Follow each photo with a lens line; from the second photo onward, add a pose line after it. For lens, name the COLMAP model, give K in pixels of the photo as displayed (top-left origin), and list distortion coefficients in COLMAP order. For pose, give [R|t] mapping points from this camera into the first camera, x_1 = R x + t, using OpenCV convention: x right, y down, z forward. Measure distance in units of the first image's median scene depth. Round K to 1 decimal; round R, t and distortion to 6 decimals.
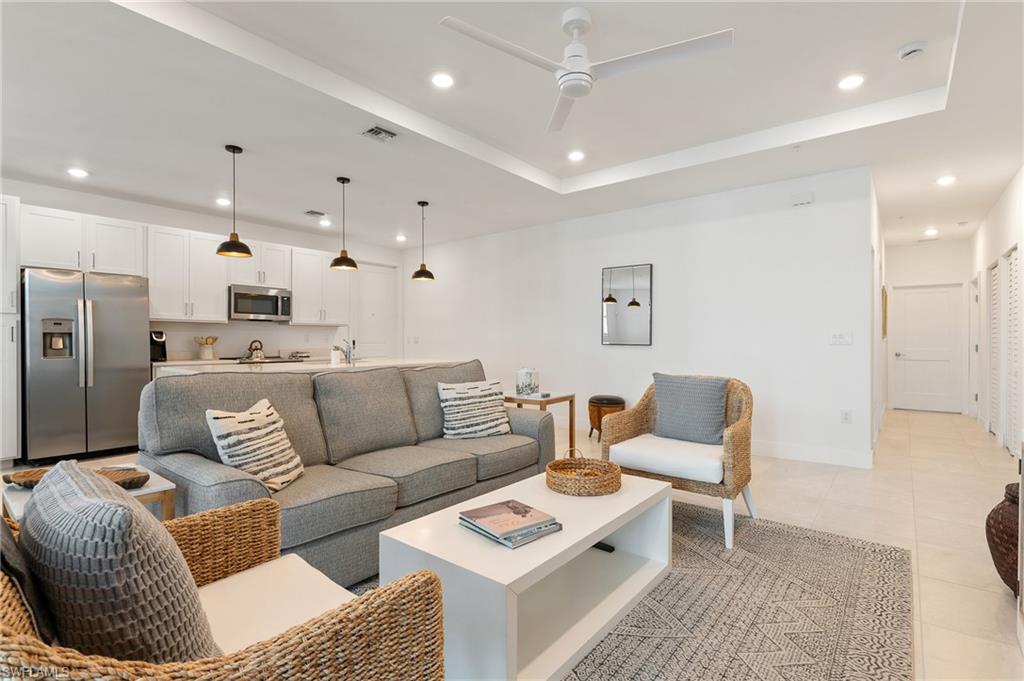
lens RADIAL K [[488.1, 0, 521.4], [0, 488.1, 342.0], [0, 0, 1]] dist [-0.004109, -0.002316]
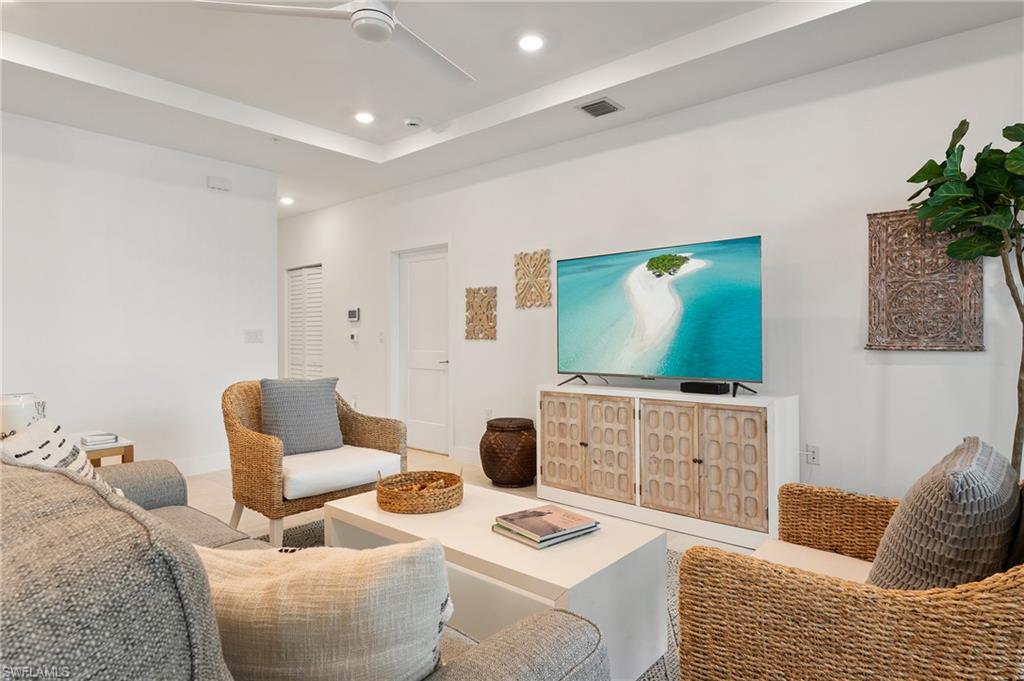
lens RADIAL K [[558.4, 0, 520.7], [0, 558.4, 337.4], [0, 0, 1]] dist [-0.015237, -0.000336]
pose [[0.027867, -0.005133, 0.999598, -0.391805], [0.008207, 0.999954, 0.004906, -0.003554], [-0.999578, 0.008067, 0.027908, 0.351967]]
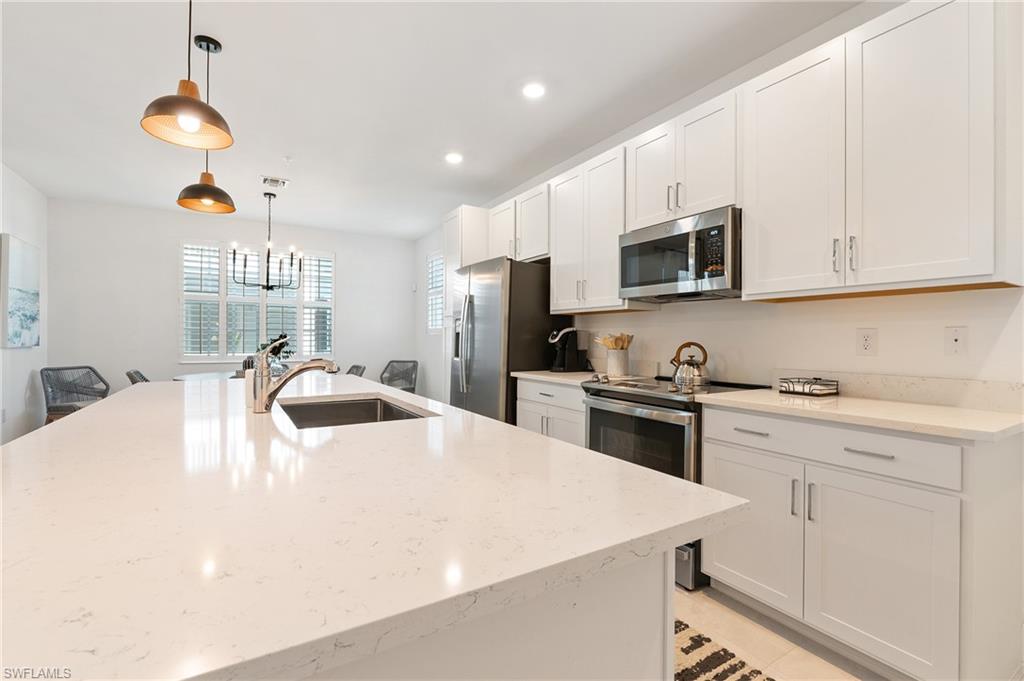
lens RADIAL K [[460.4, 0, 510.7], [0, 460.4, 346.5], [0, 0, 1]] dist [-0.005075, -0.000511]
pose [[-0.343201, 0.007021, -0.939236, -0.112309], [-0.011458, 0.999866, 0.011661, -0.003482], [0.939192, 0.014764, -0.343075, 1.170351]]
